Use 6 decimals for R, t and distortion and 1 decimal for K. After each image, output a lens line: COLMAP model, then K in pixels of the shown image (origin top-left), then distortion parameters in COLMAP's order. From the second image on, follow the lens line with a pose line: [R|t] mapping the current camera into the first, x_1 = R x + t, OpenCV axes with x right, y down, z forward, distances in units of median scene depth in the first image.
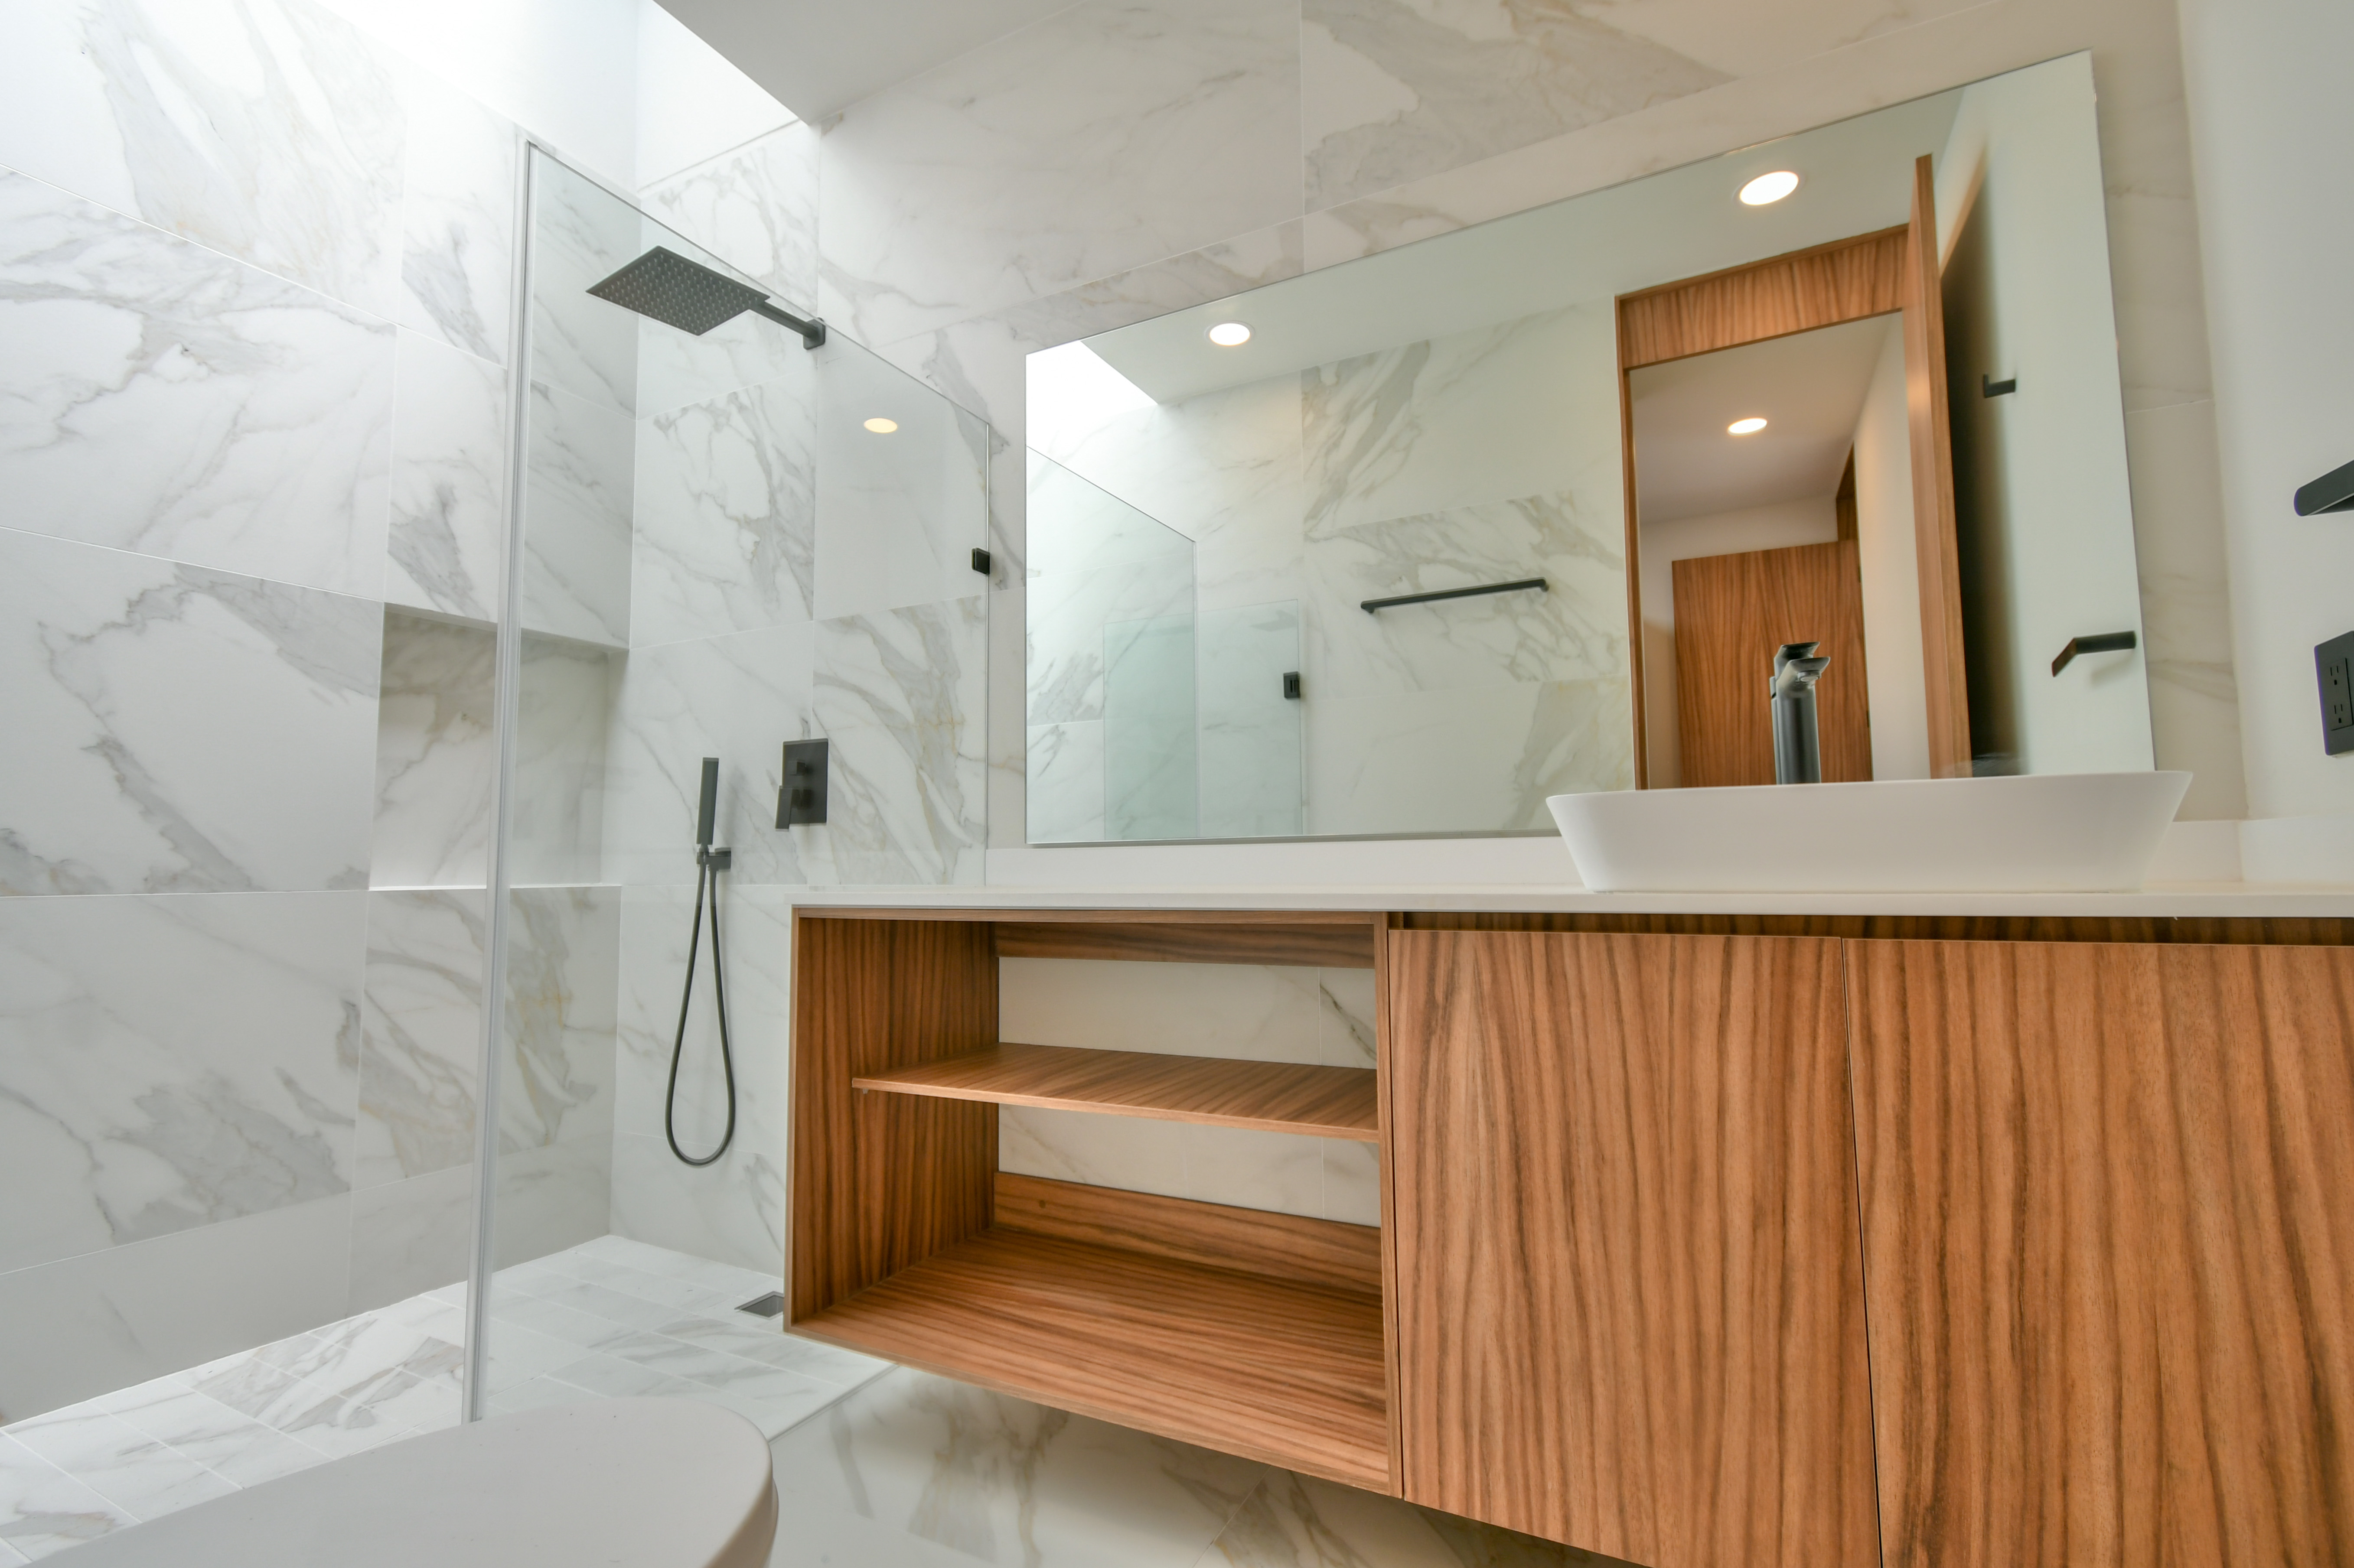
lens RADIAL K [[1054.8, 0, 1177.0], [0, 1054.8, 784.0], [0, 0, 1]] dist [0.013148, -0.007838]
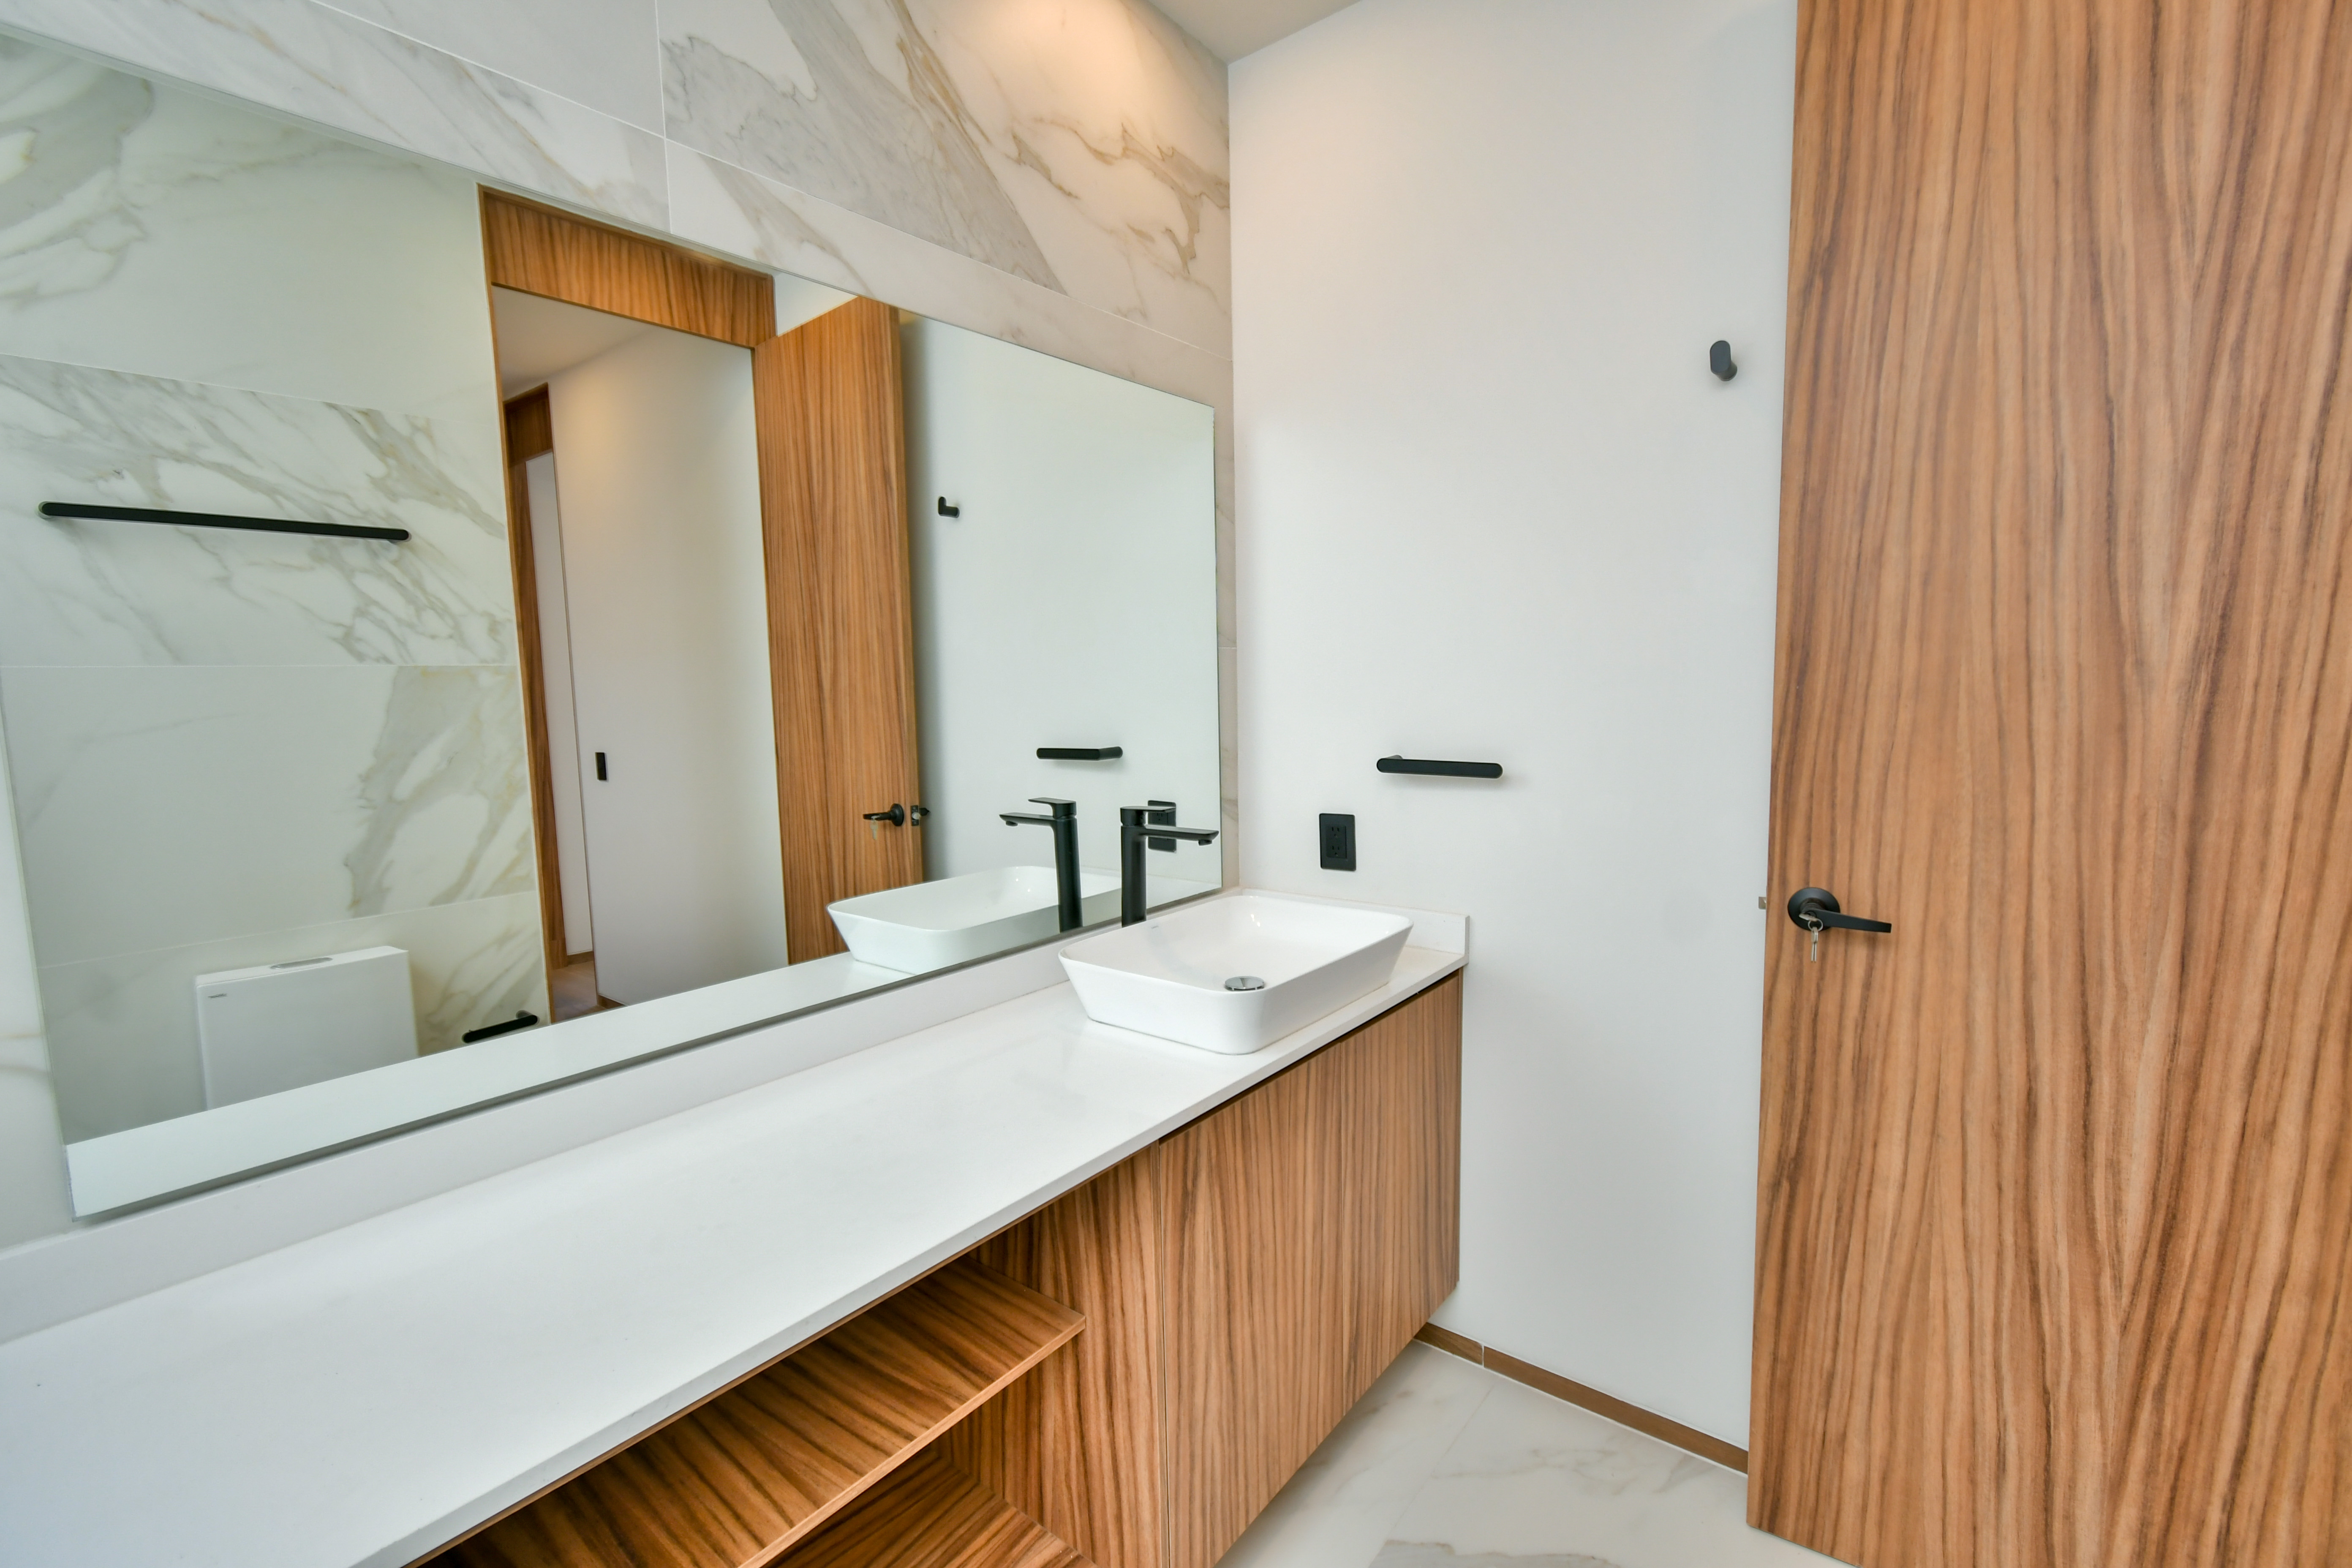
lens RADIAL K [[1023.0, 0, 1176.0], [0, 1023.0, 784.0], [0, 0, 1]] dist [0.011262, -0.000108]
pose [[0.198567, -0.092641, 0.975699, -0.816681], [-0.056203, 0.992808, 0.105703, -0.355101], [-0.978474, -0.075826, 0.191932, 0.863256]]
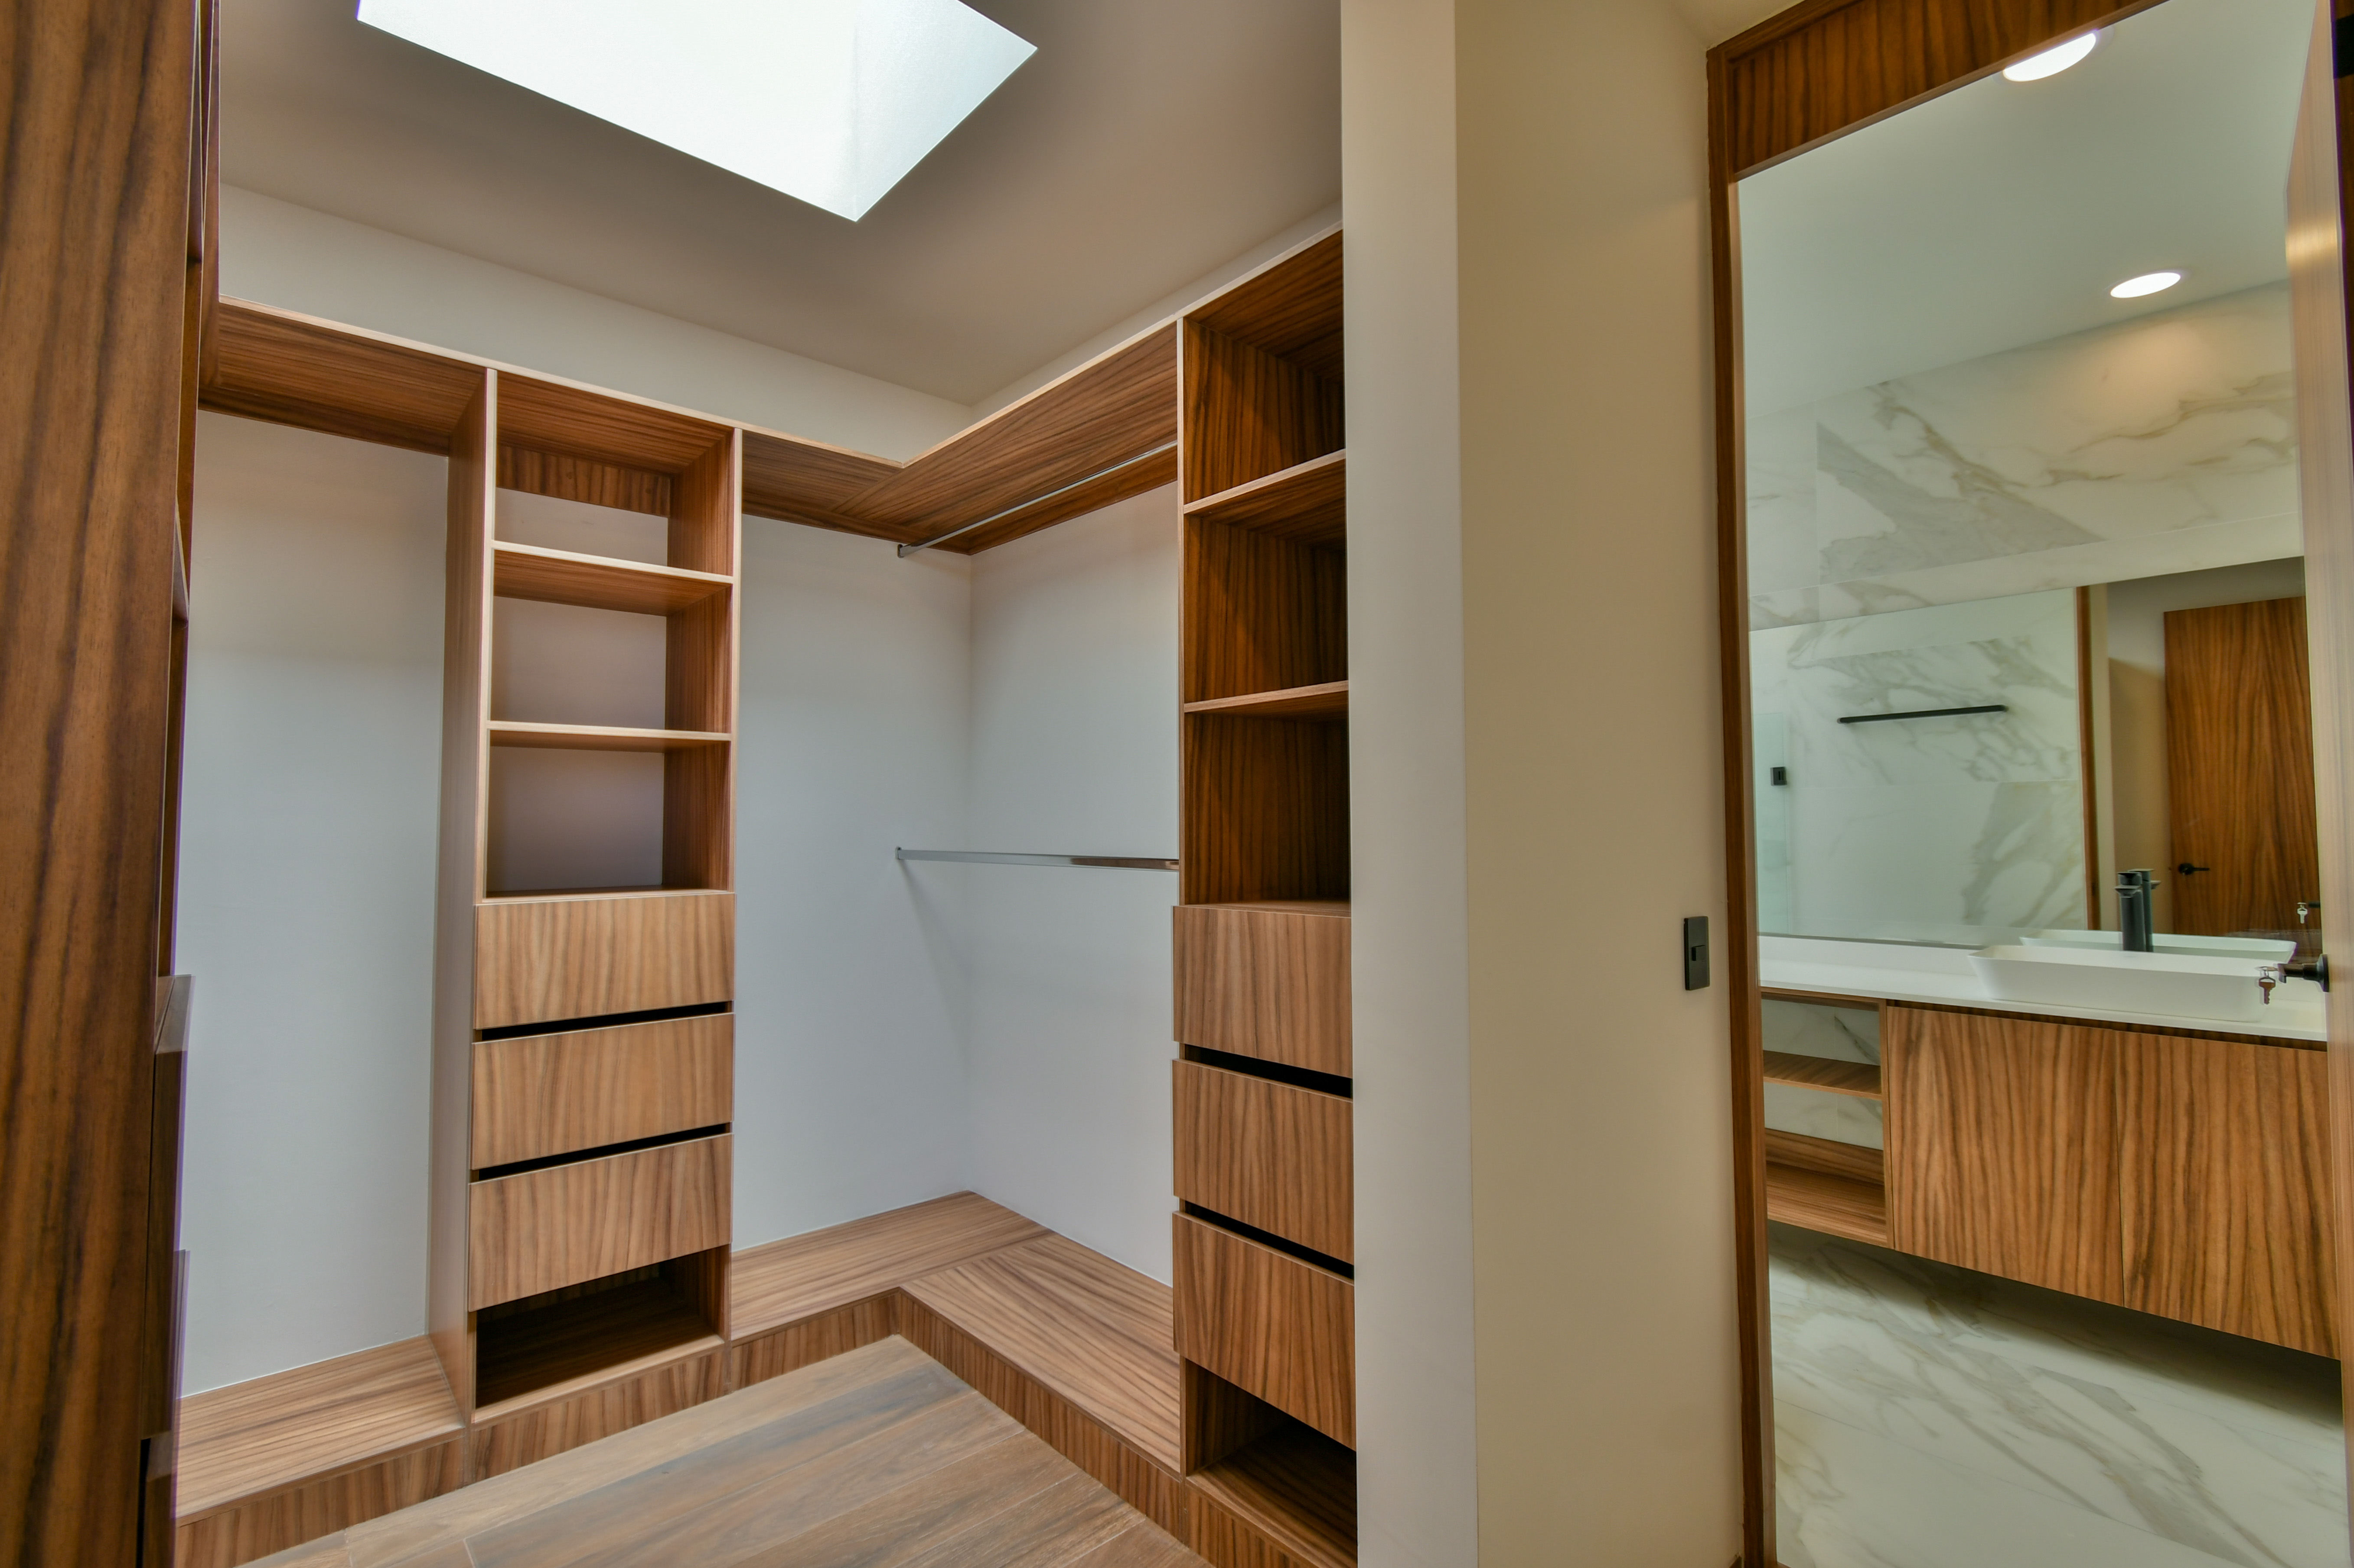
lens RADIAL K [[1054.8, 0, 1177.0], [0, 1054.8, 784.0], [0, 0, 1]] dist [0.013148, -0.007838]
pose [[0.937643, -0.009364, -0.347474, -0.457523], [0.023352, 0.999076, 0.036091, -0.483935], [0.346815, -0.041955, 0.936995, -1.733289]]
